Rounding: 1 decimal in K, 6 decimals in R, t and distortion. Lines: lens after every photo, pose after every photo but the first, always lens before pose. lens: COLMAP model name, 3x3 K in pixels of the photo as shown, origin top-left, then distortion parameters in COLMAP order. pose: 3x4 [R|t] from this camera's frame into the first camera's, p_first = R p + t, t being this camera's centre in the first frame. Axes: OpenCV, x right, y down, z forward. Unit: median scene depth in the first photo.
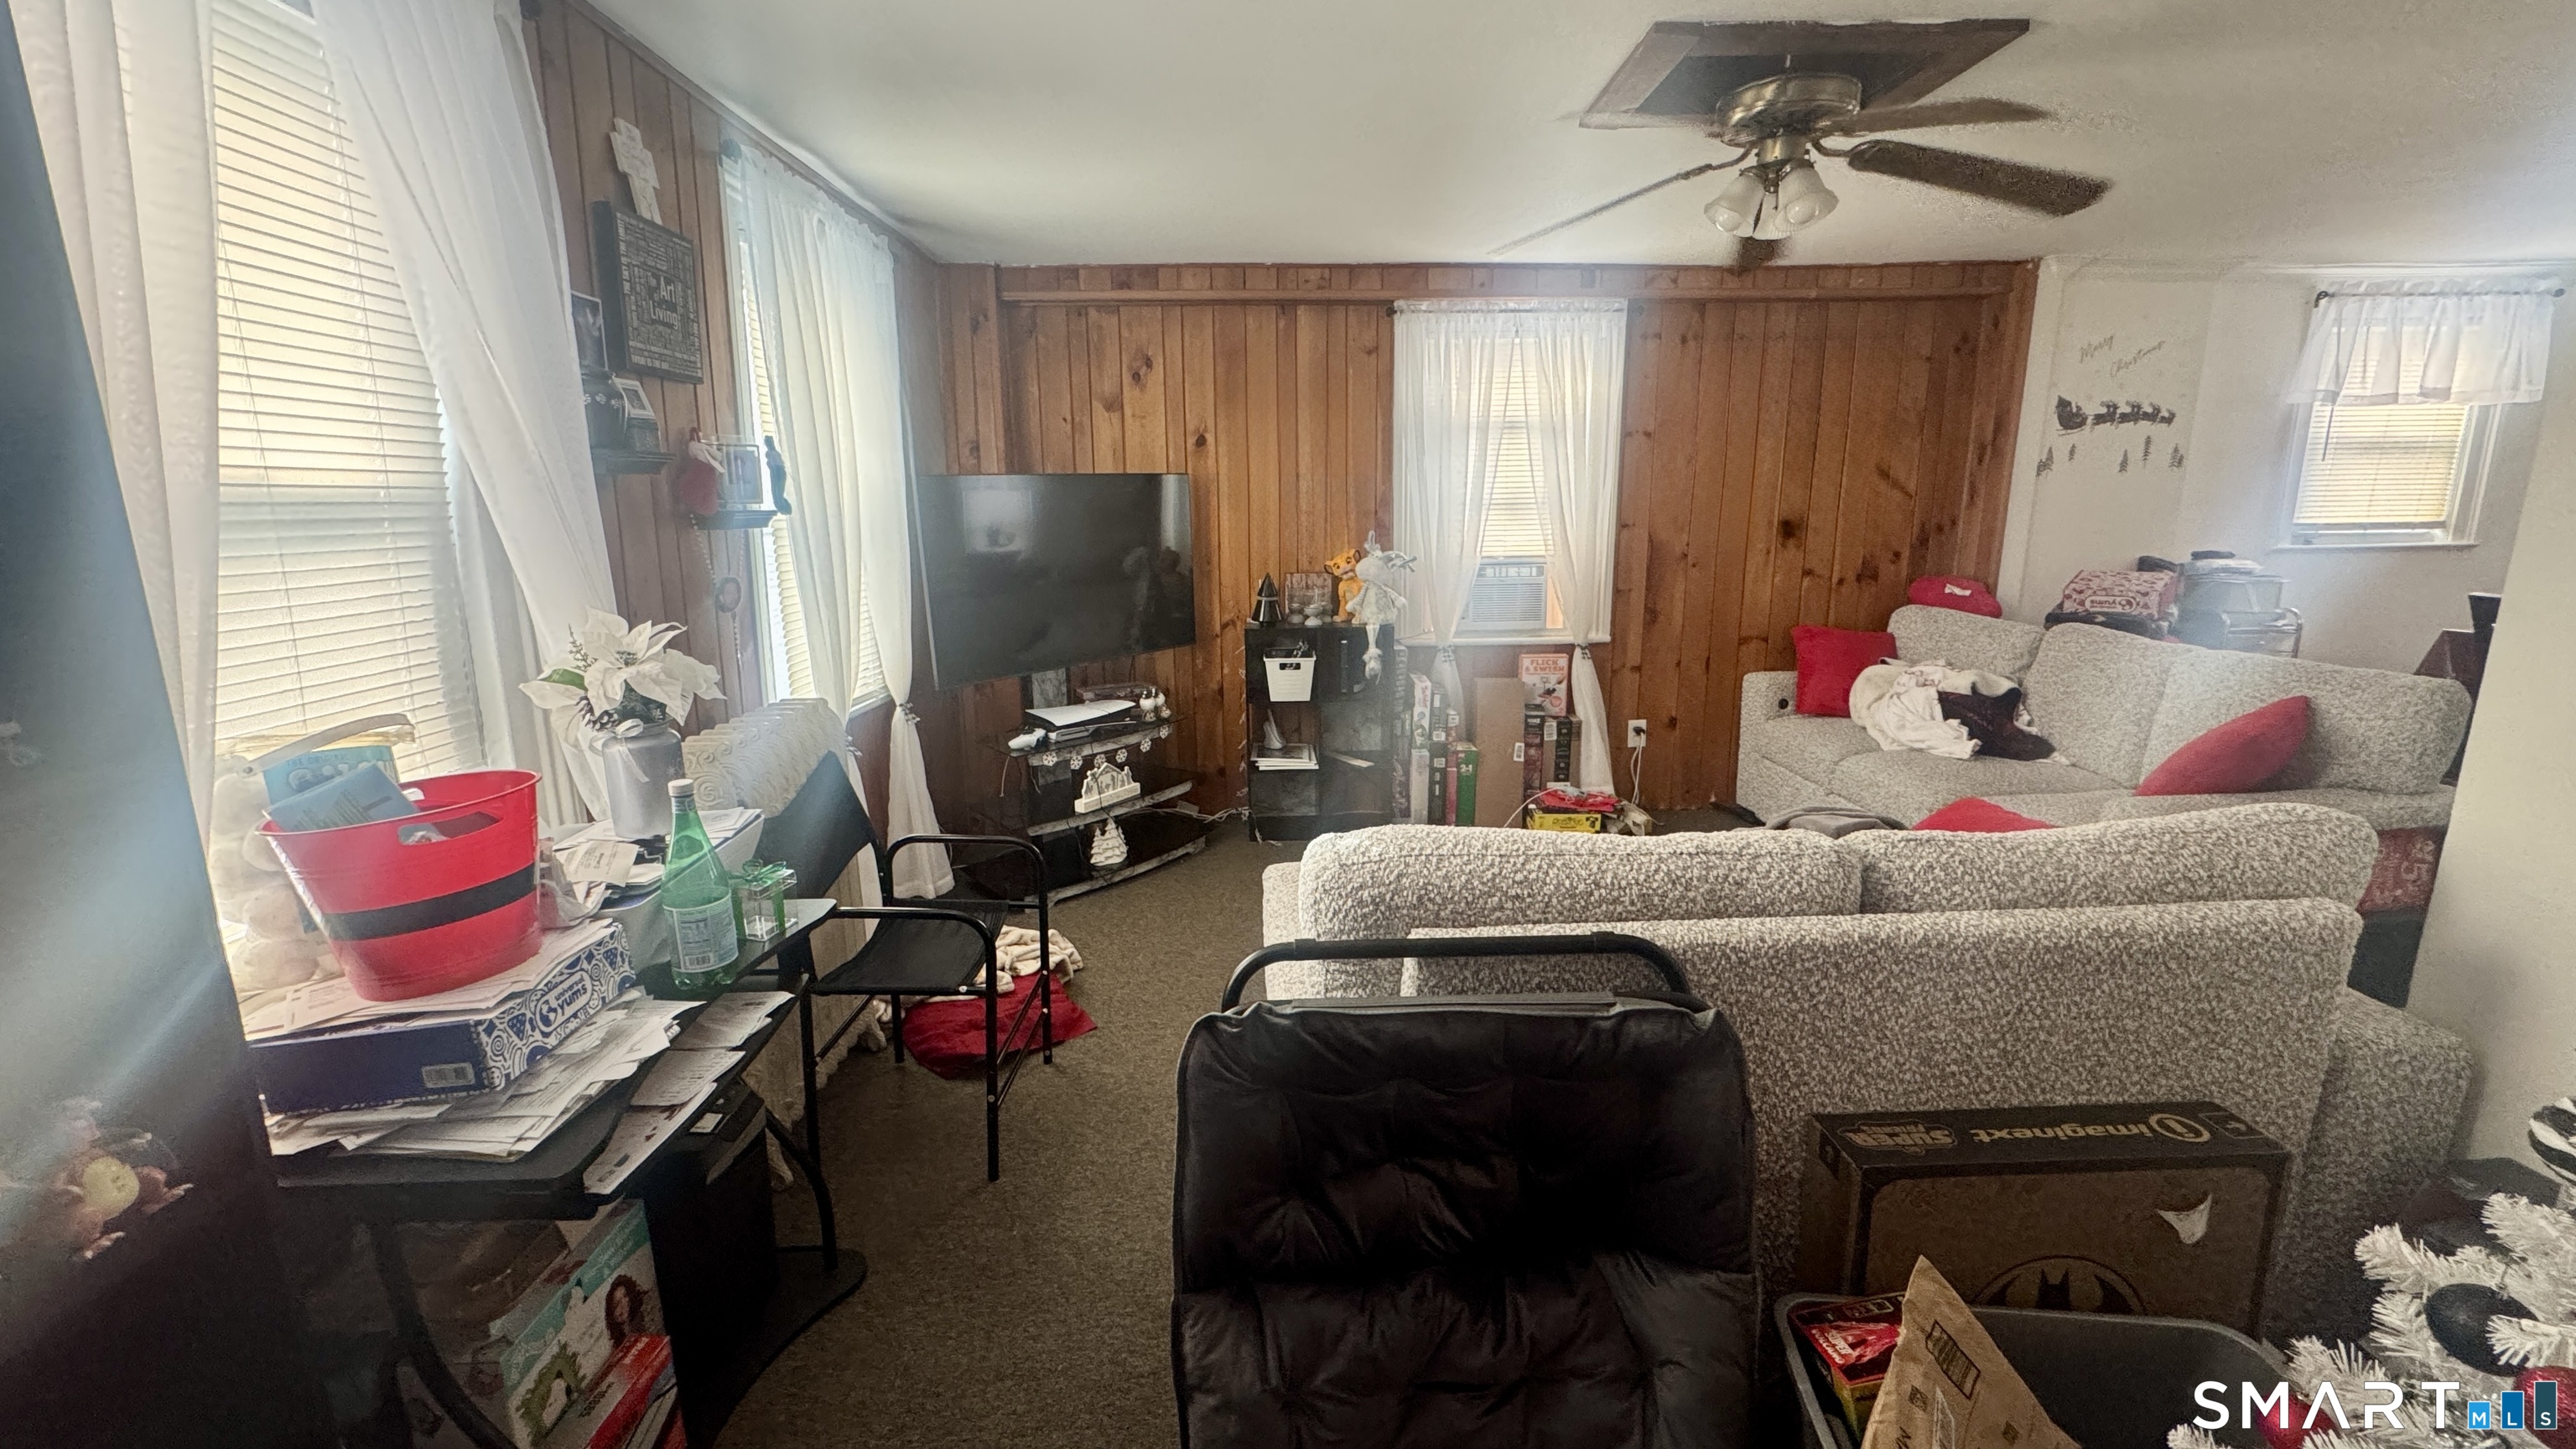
lens RADIAL K [[1031.8, 0, 1286.8], [0, 1031.8, 716.3], [0, 0, 1]] dist [-0.000492, -0.000648]
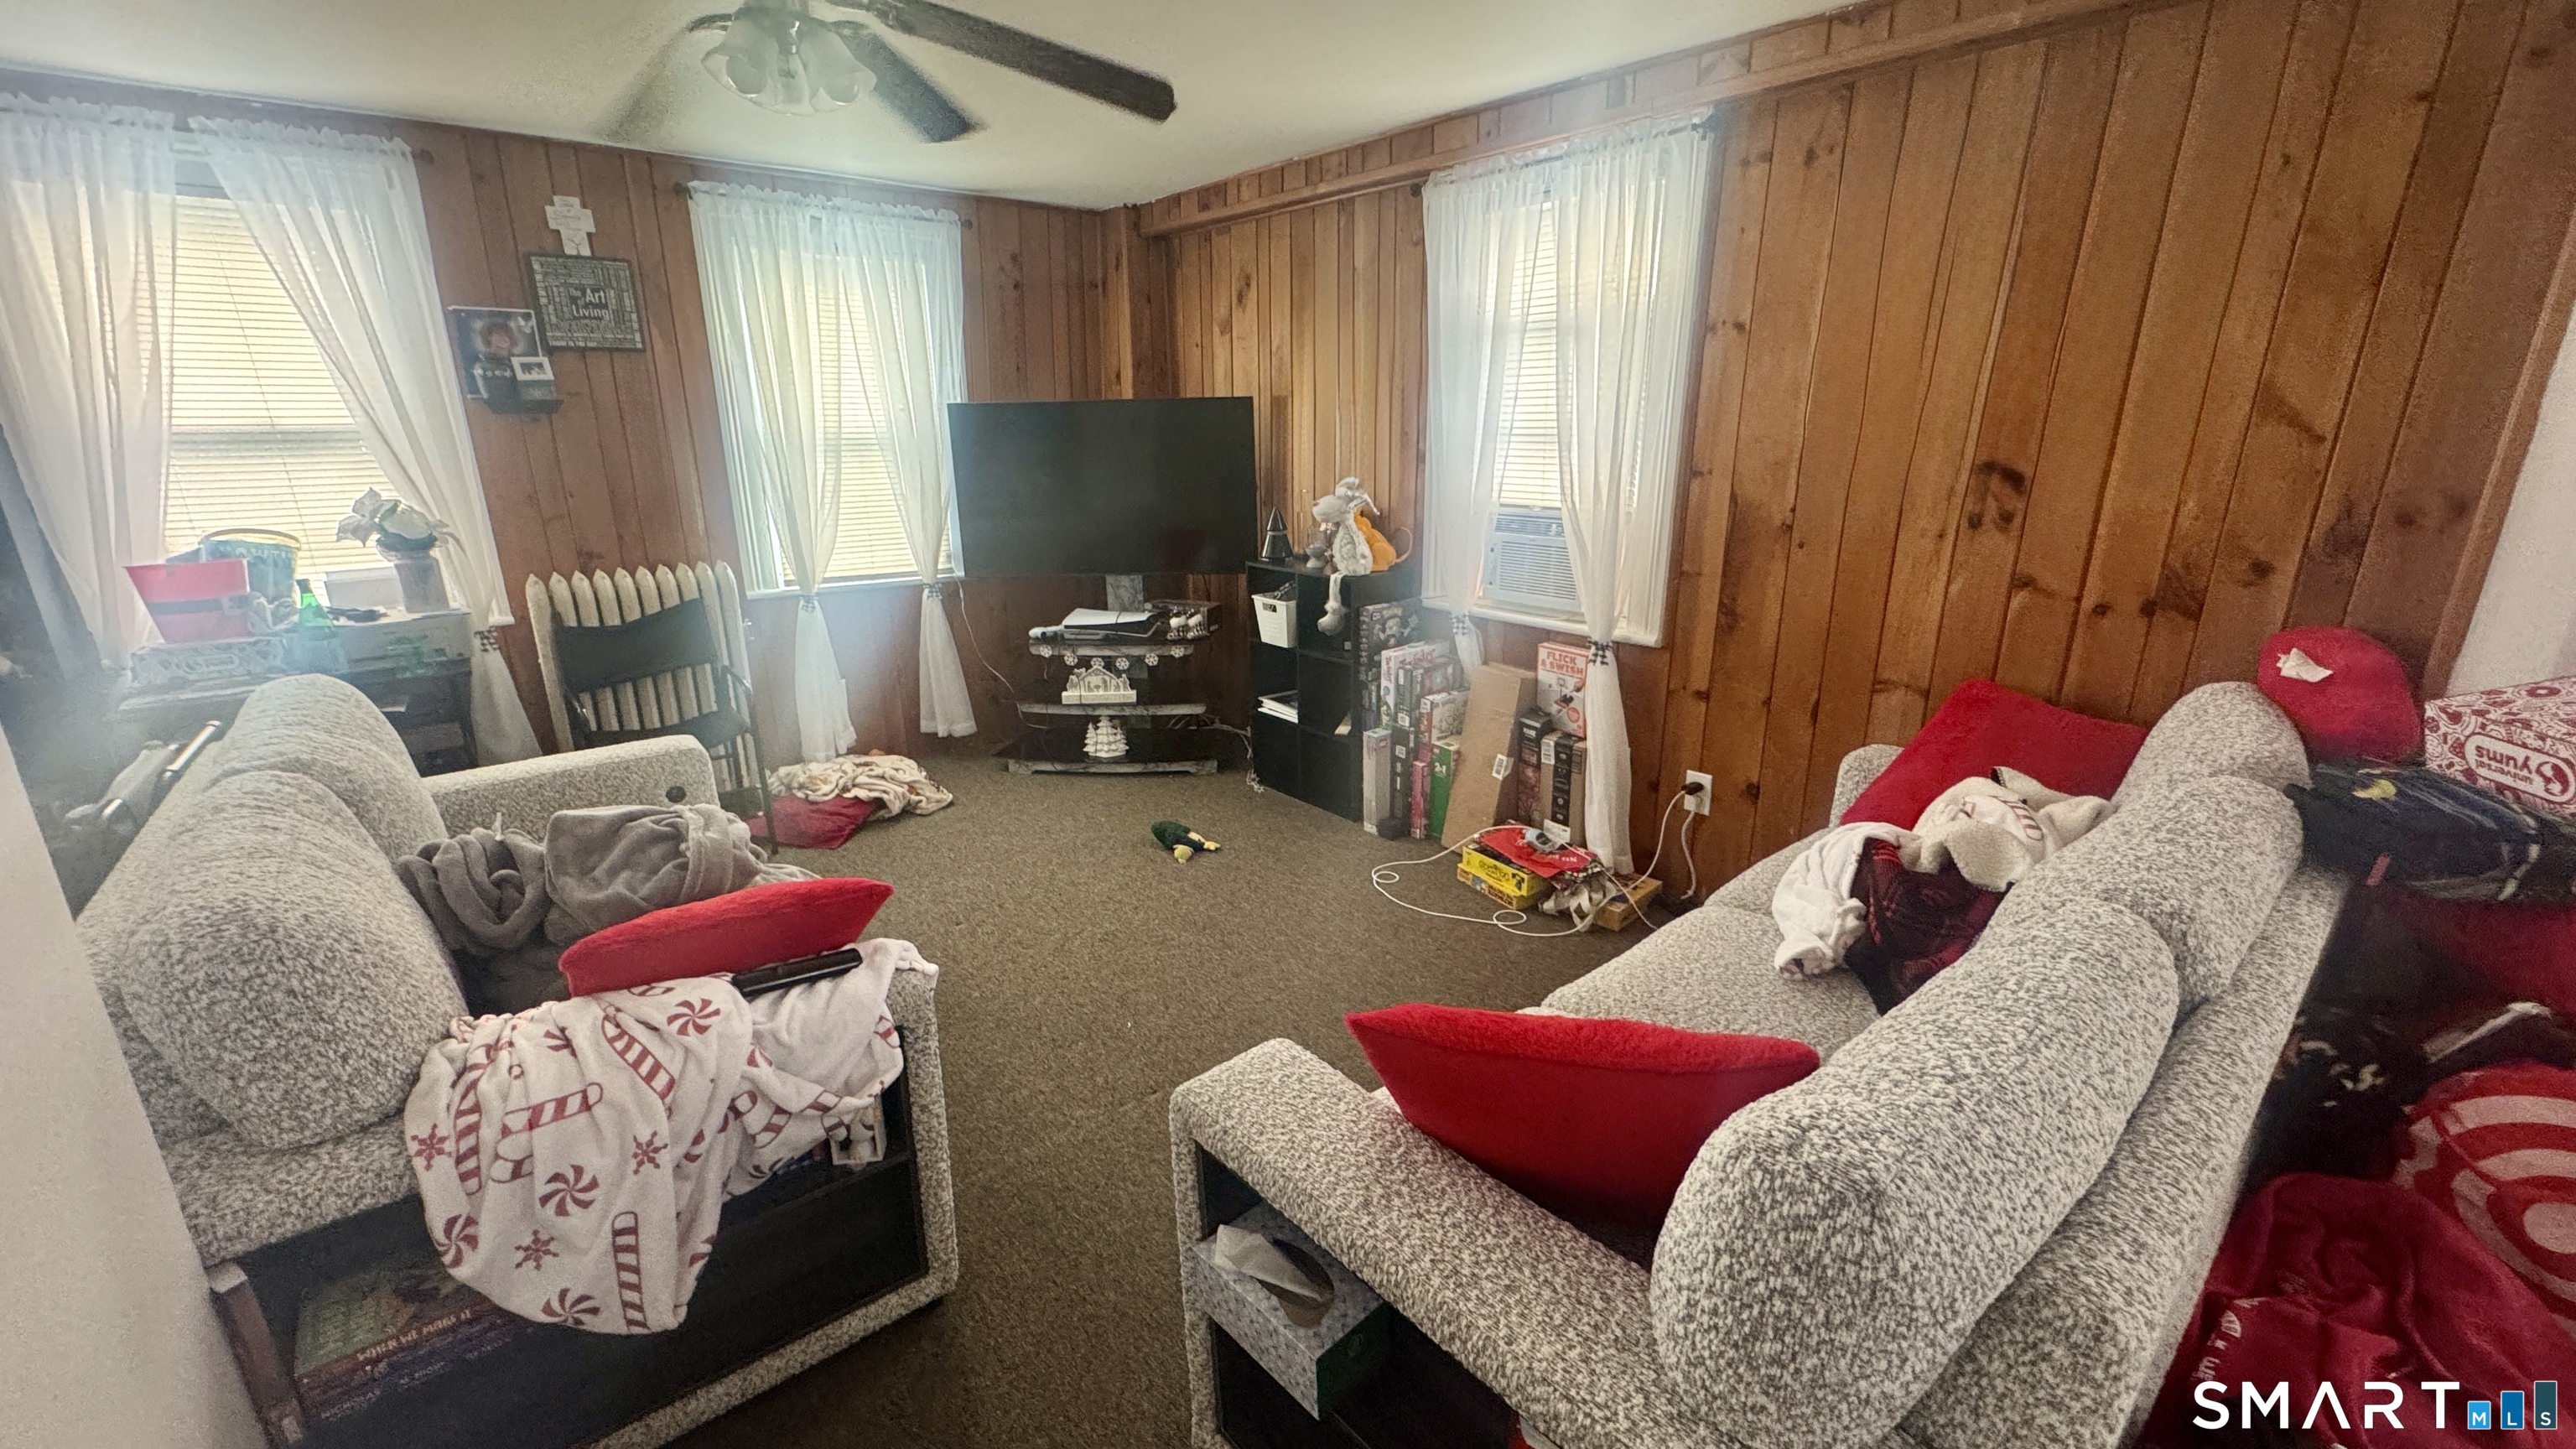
lens RADIAL K [[1031.8, 0, 1282.6], [0, 1031.8, 719.2], [0, 0, 1]] dist [-0.000492, -0.000648]
pose [[0.613780, 0.230434, -0.755099, 0.728789], [-0.162001, 0.972863, 0.165207, -0.104327], [0.772677, 0.020925, 0.634454, 0.410441]]
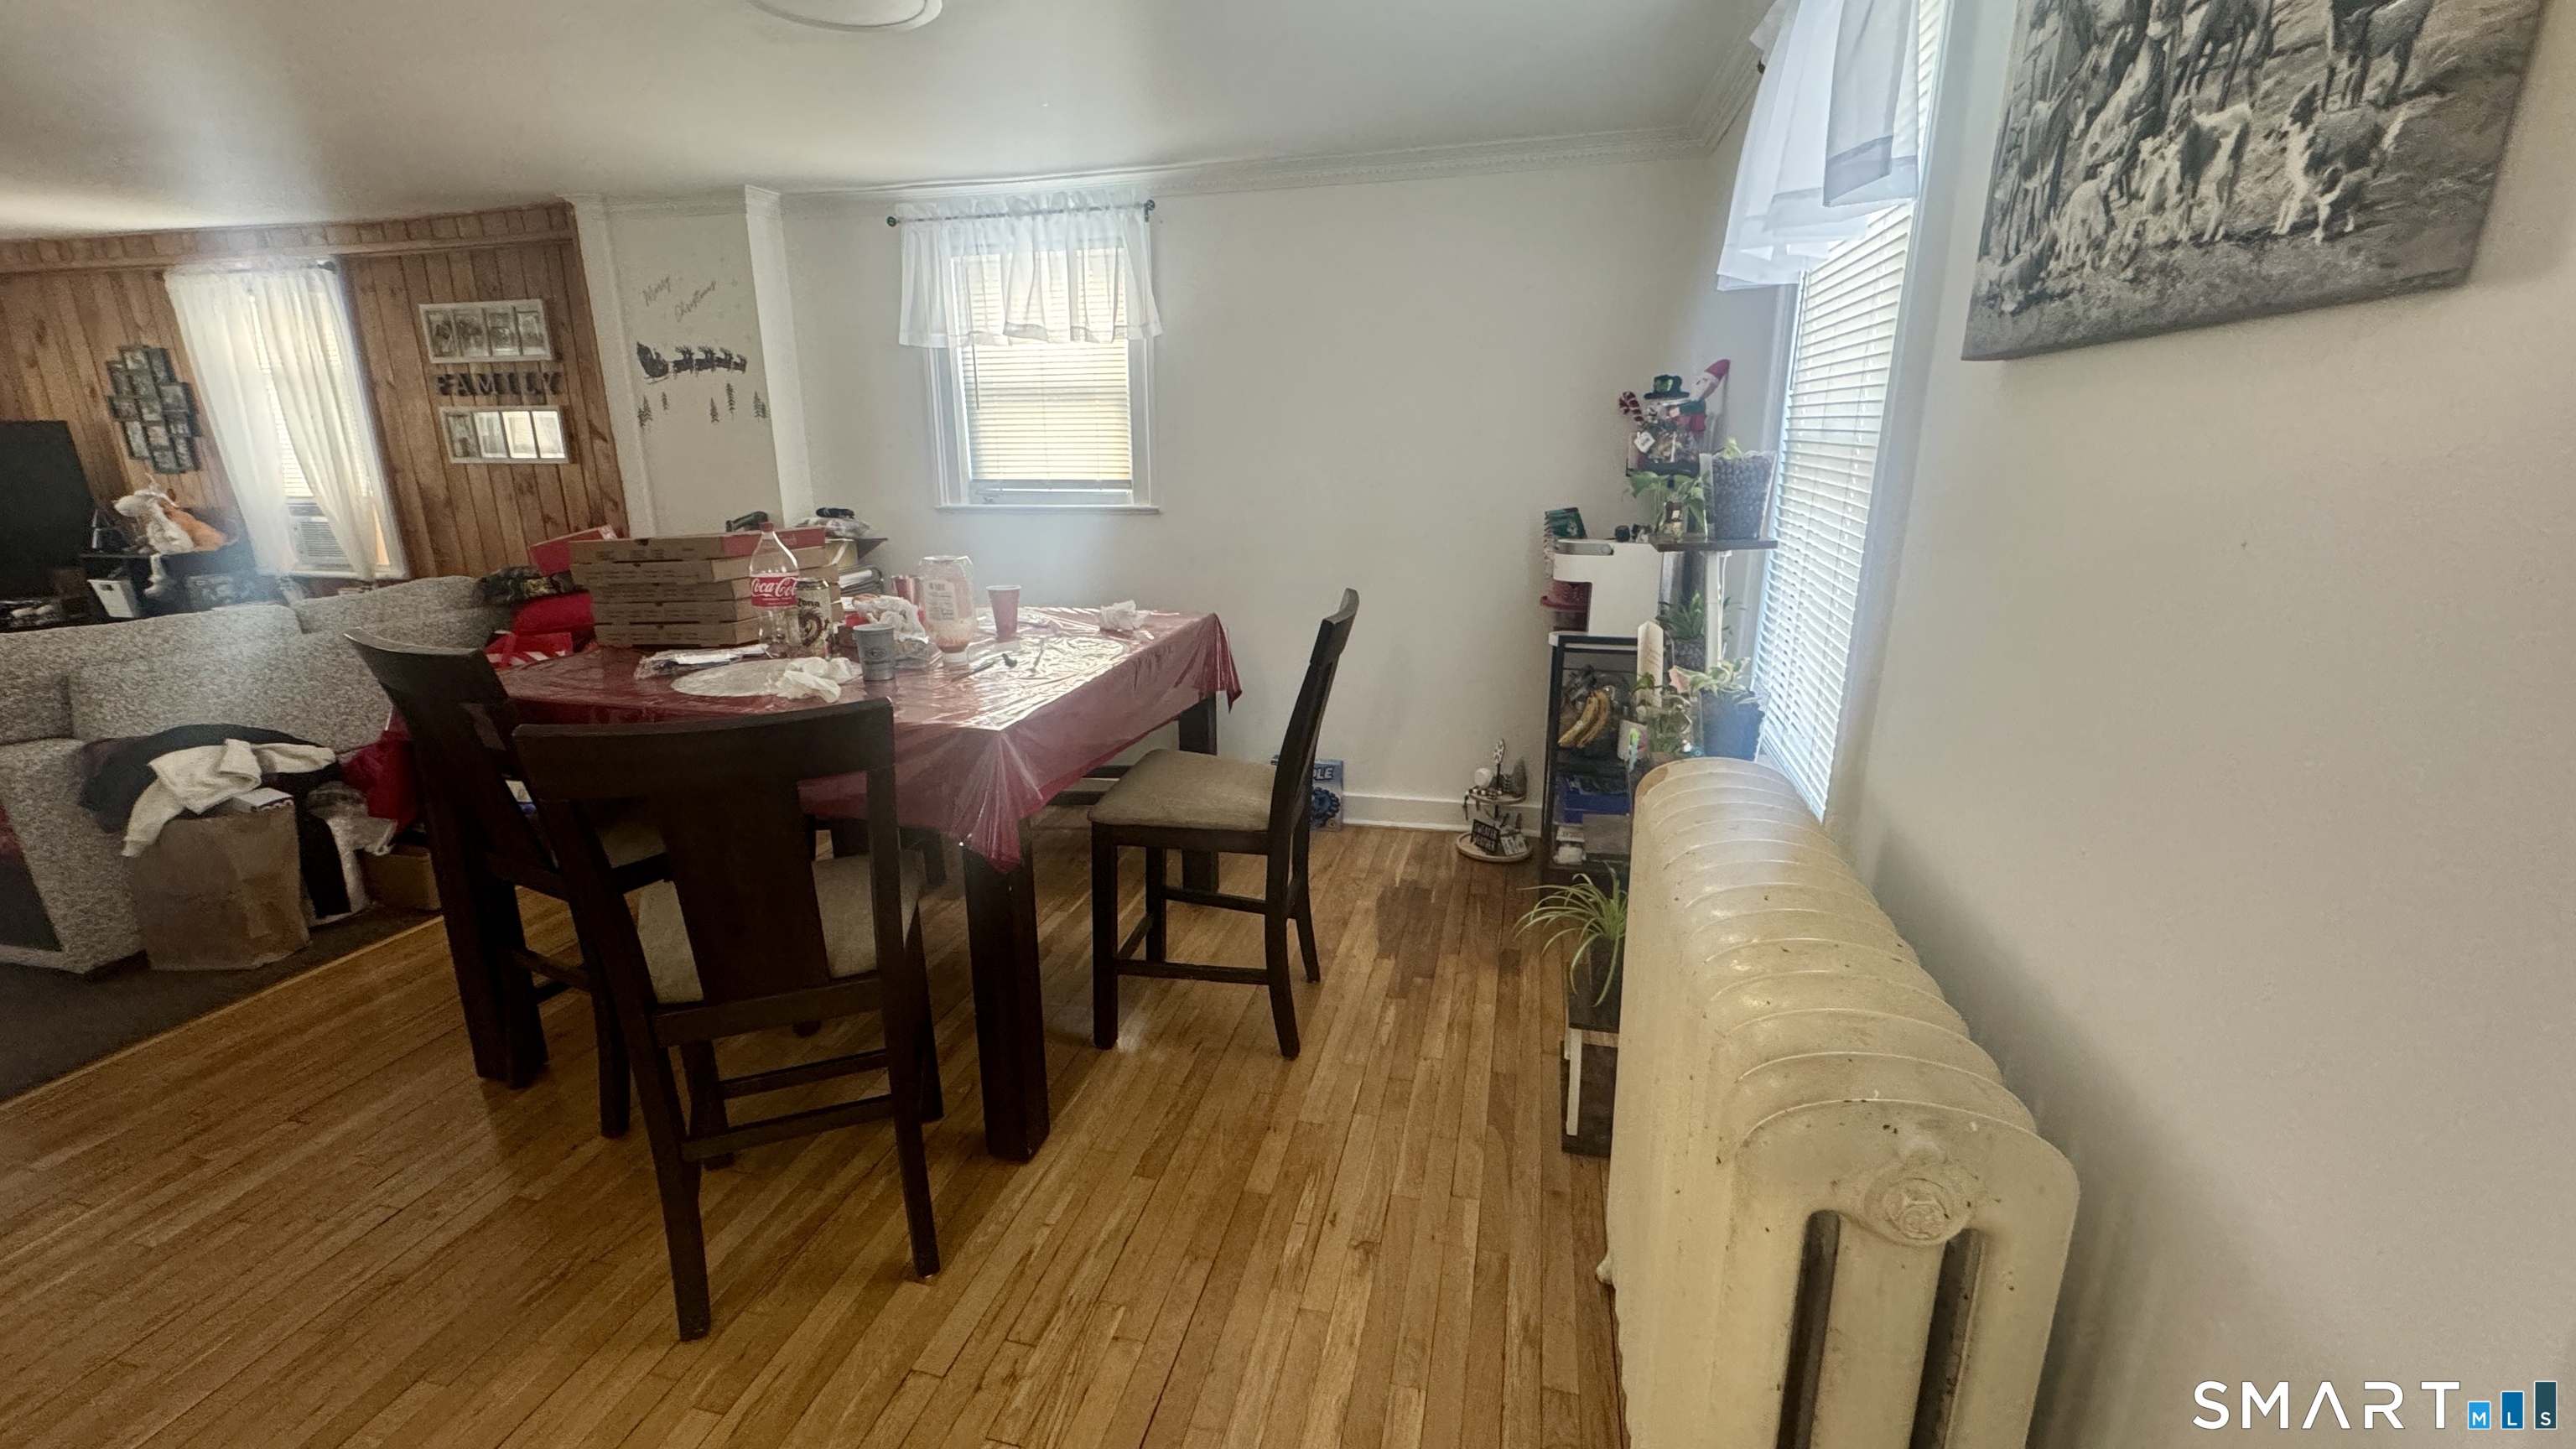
lens RADIAL K [[1031.8, 0, 1292.8], [0, 1031.8, 720.9], [0, 0, 1]] dist [-0.000492, -0.000648]
pose [[0.964188, 0.077806, -0.253552, 1.599585], [-0.060958, 0.995419, 0.073654, -0.064224], [0.258121, -0.055561, 0.964514, 0.201220]]
